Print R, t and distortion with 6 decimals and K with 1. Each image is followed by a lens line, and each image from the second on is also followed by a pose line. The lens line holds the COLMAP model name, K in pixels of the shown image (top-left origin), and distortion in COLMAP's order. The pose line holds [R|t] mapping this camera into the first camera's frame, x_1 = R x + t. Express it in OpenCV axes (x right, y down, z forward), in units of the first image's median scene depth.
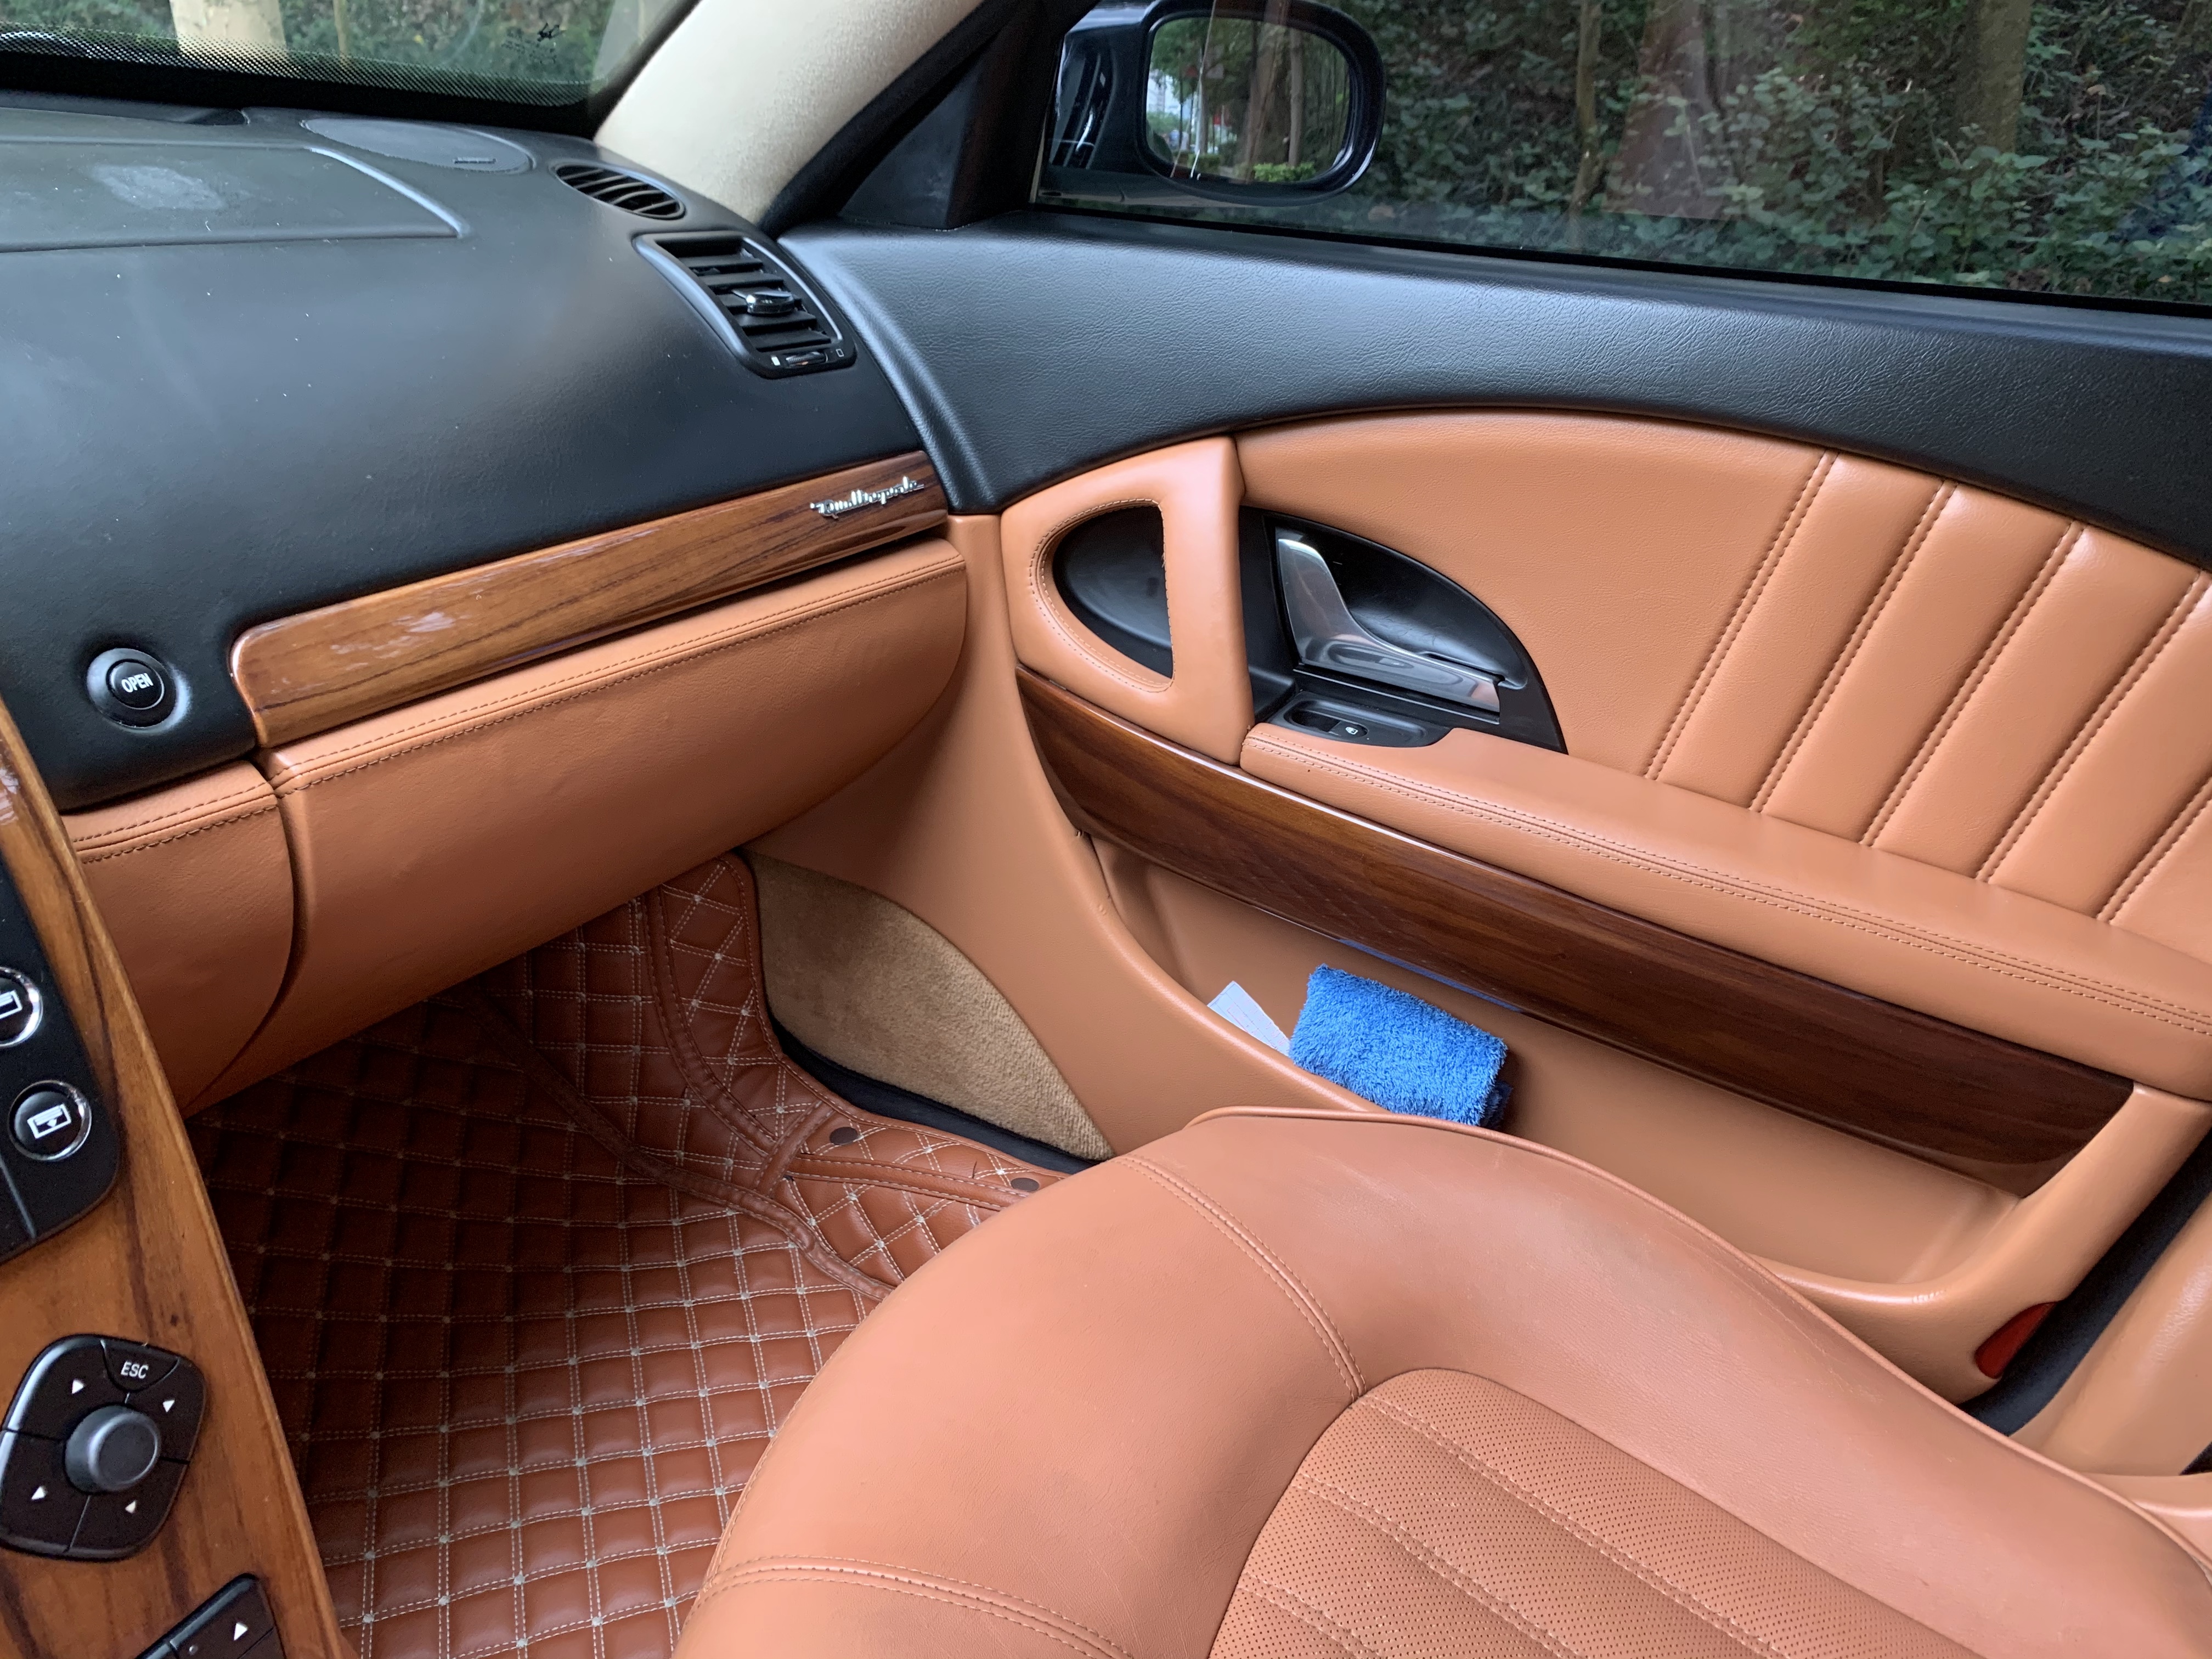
lens RADIAL K [[1713.2, 0, 1106.0], [0, 1713.2, 829.5], [0, 0, 1]] dist [0.044054, 0.001631]
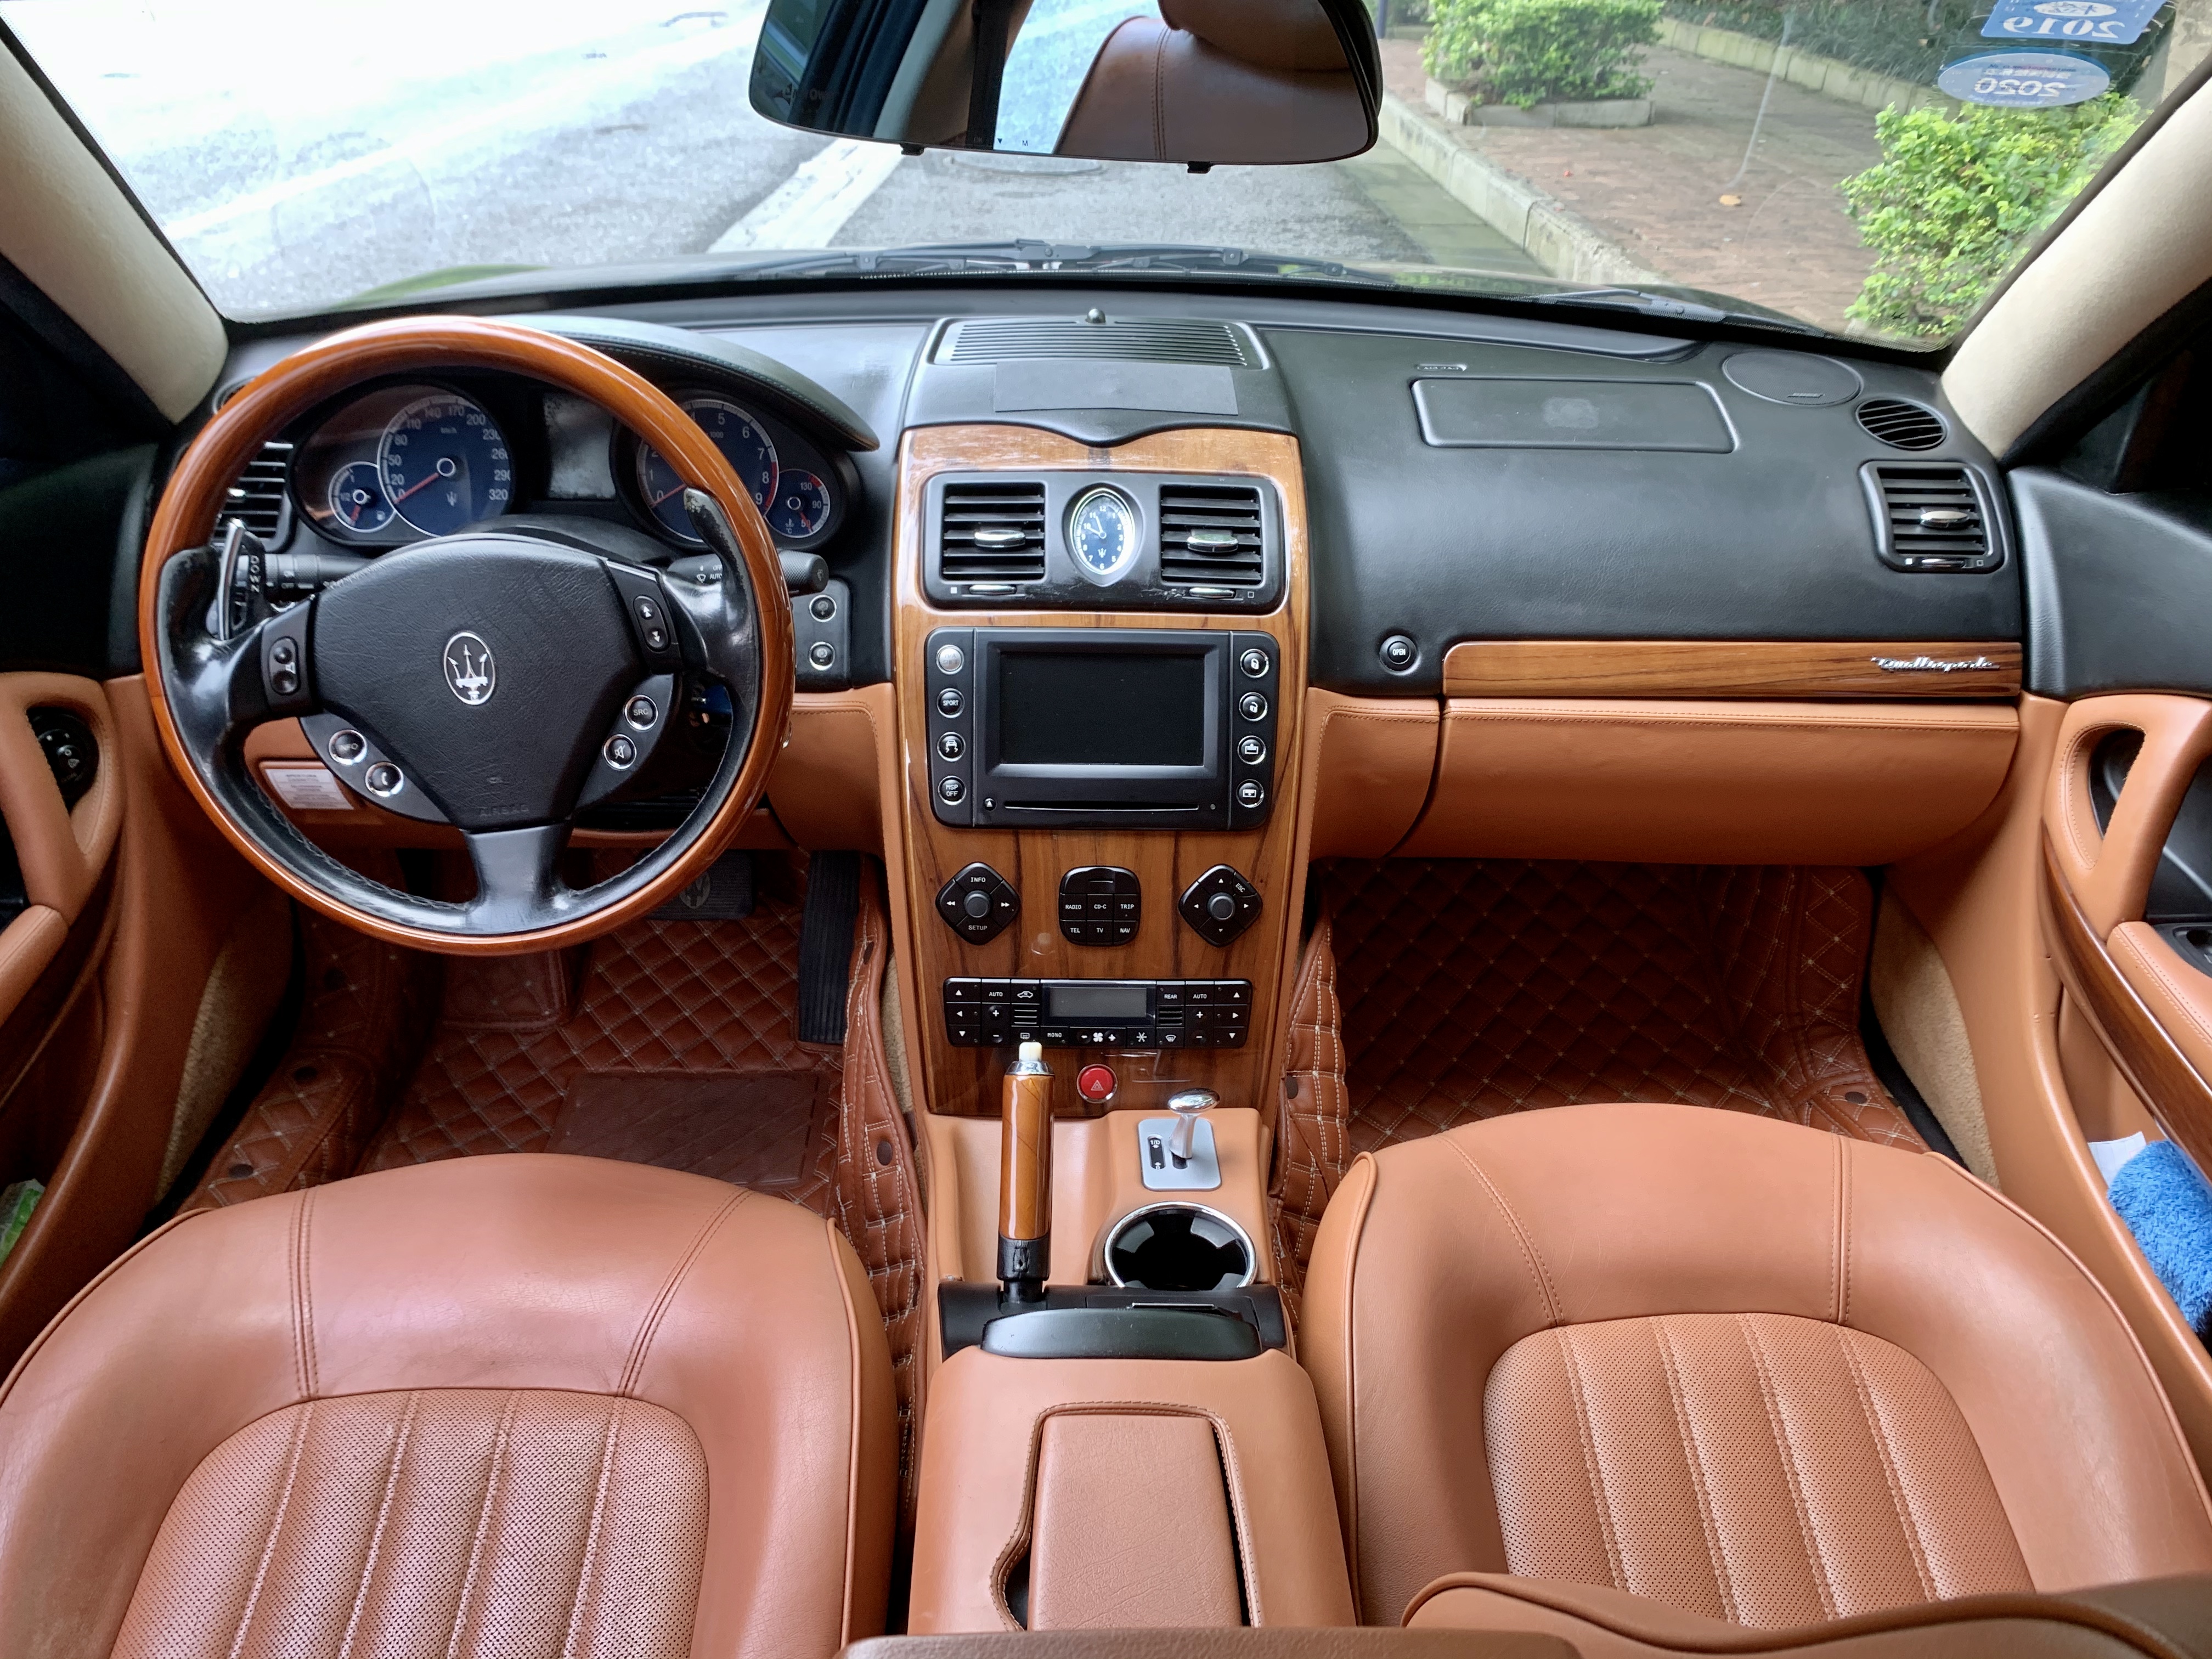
lens RADIAL K [[1713.2, 0, 1106.0], [0, 1713.2, 829.5], [0, 0, 1]] dist [0.044054, 0.001631]
pose [[0.485761, 0.373697, -0.790182, 0.711947], [-0.337719, 0.914042, 0.224662, -0.154586], [0.806215, 0.157727, 0.570210, -0.364208]]
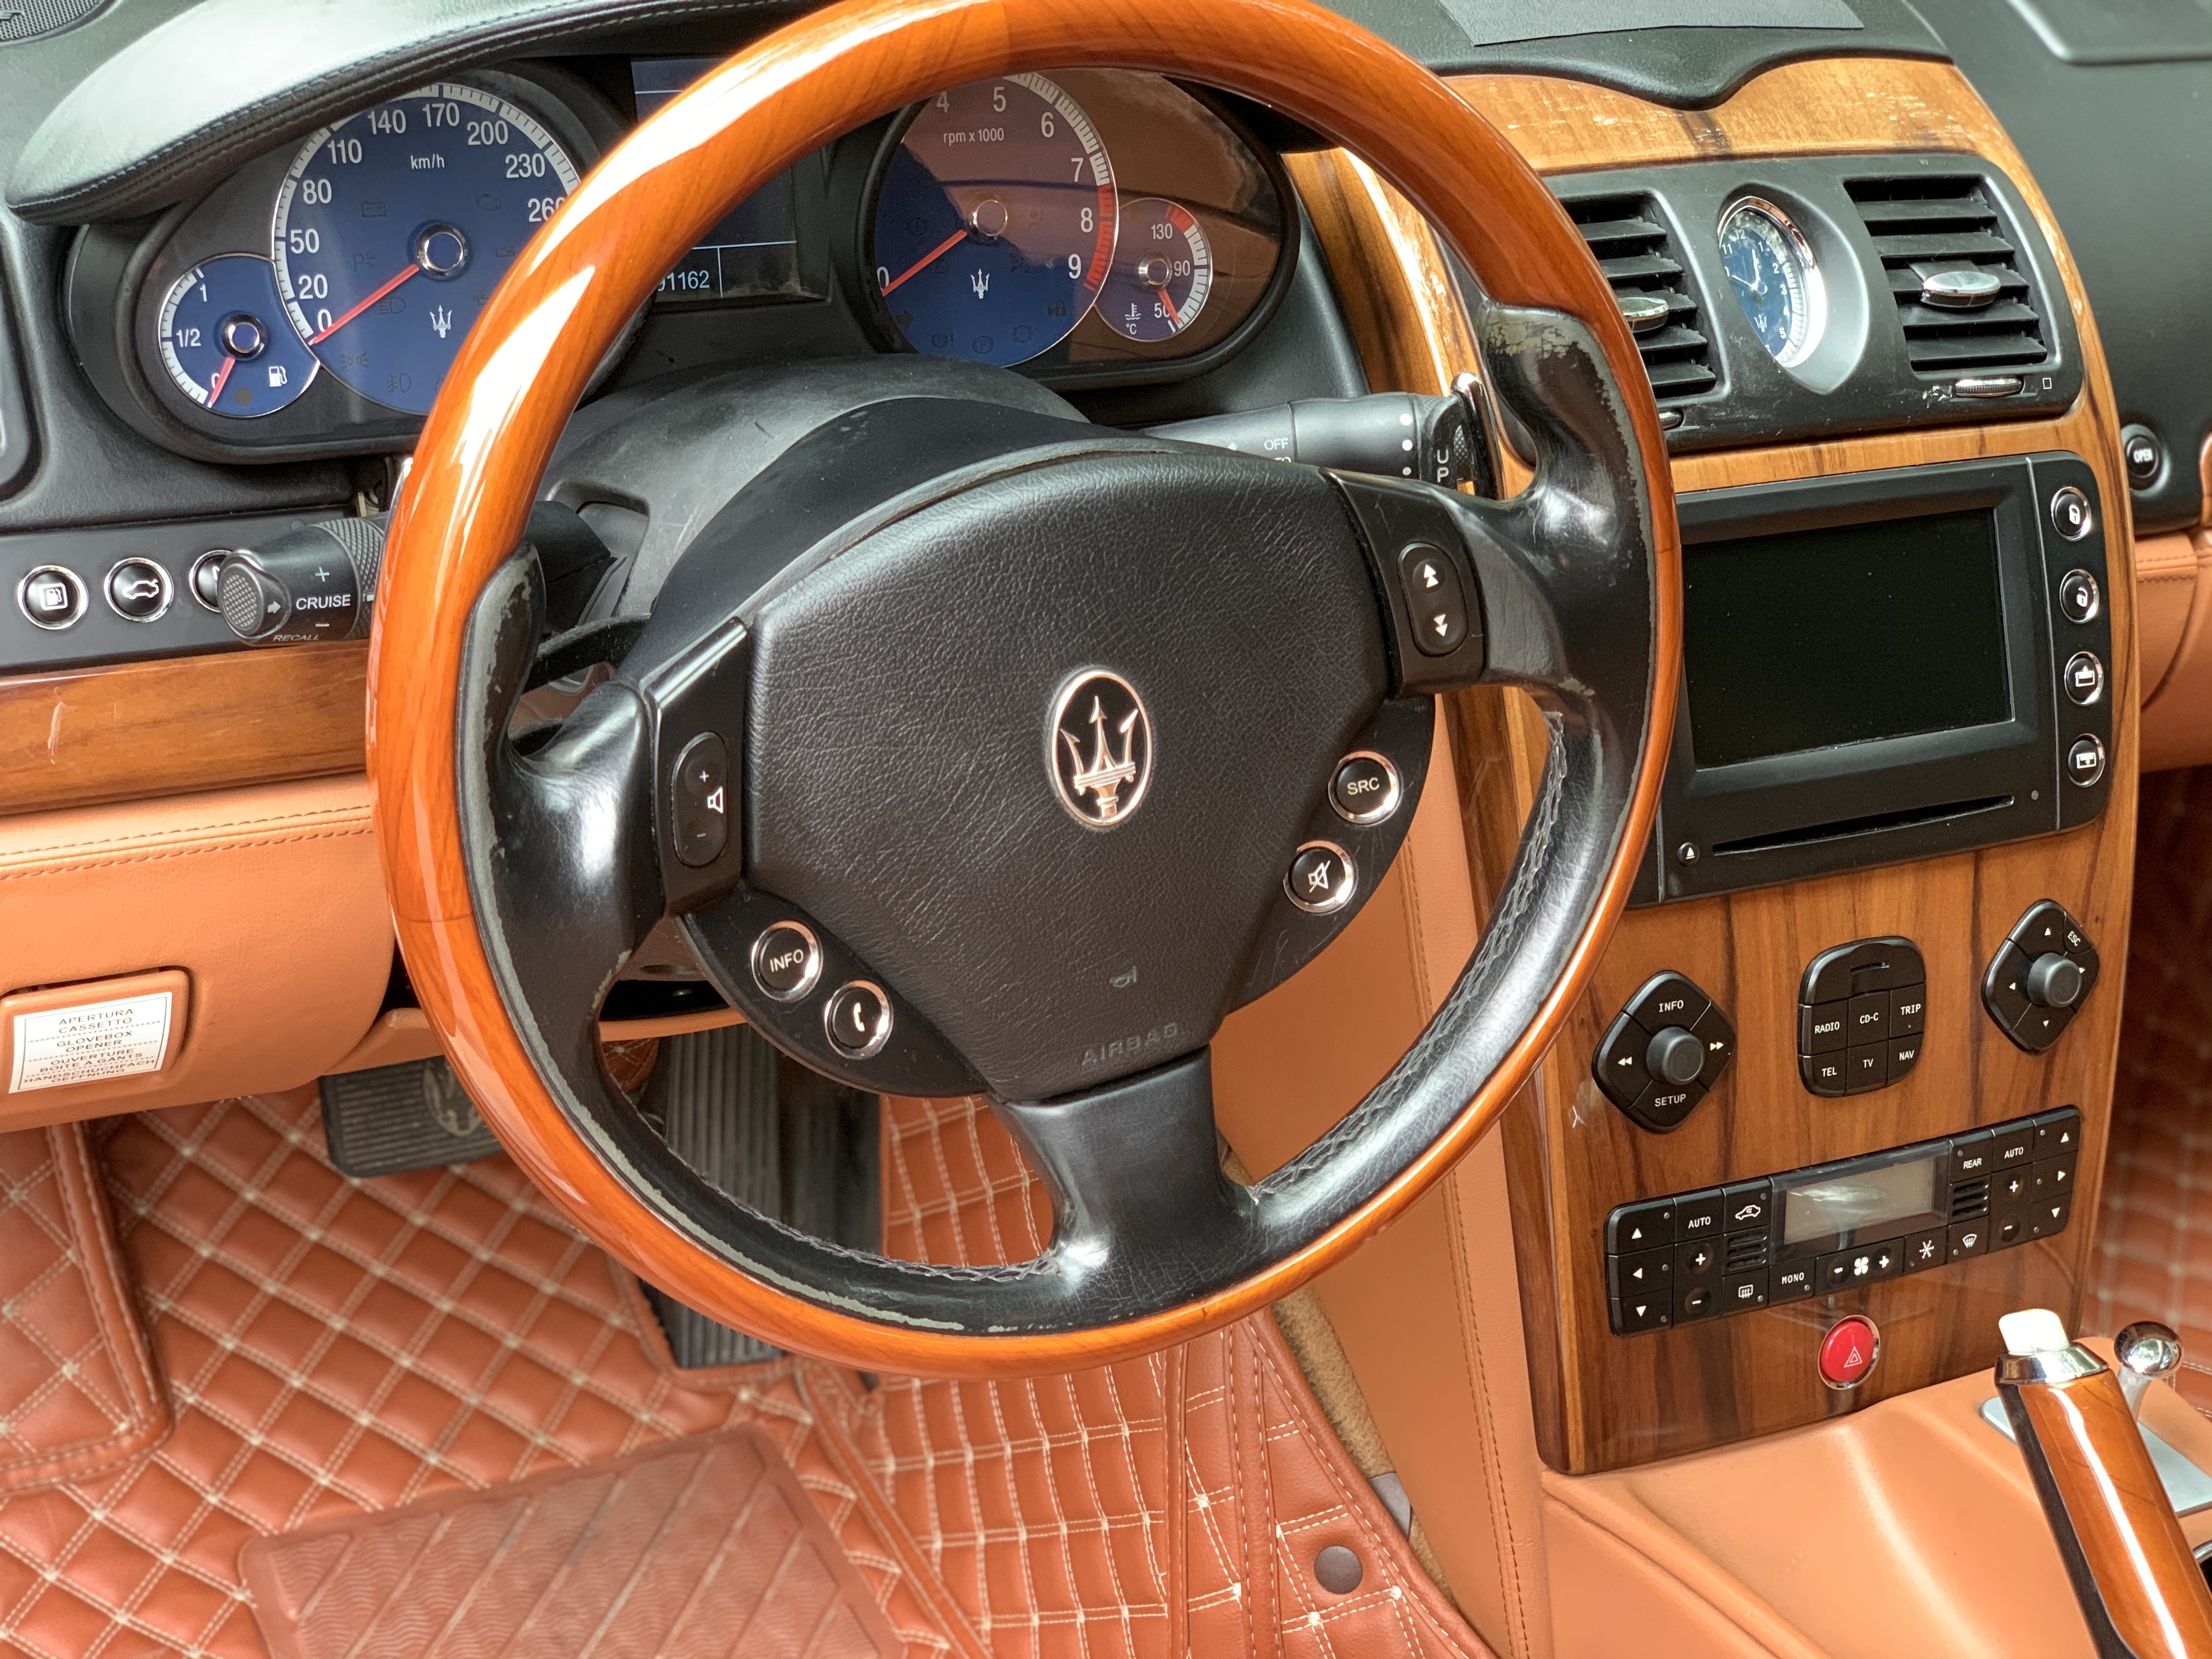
lens RADIAL K [[3275.8, 0, 1106.0], [0, 3275.8, 829.5], [0, 0, 1]] dist [0.090303, -0.008672]
pose [[0.812917, 0.319862, -0.486677, 0.052442], [-0.287875, 0.947135, 0.141643, 0.030026], [0.506255, 0.024958, 0.862023, -0.884894]]
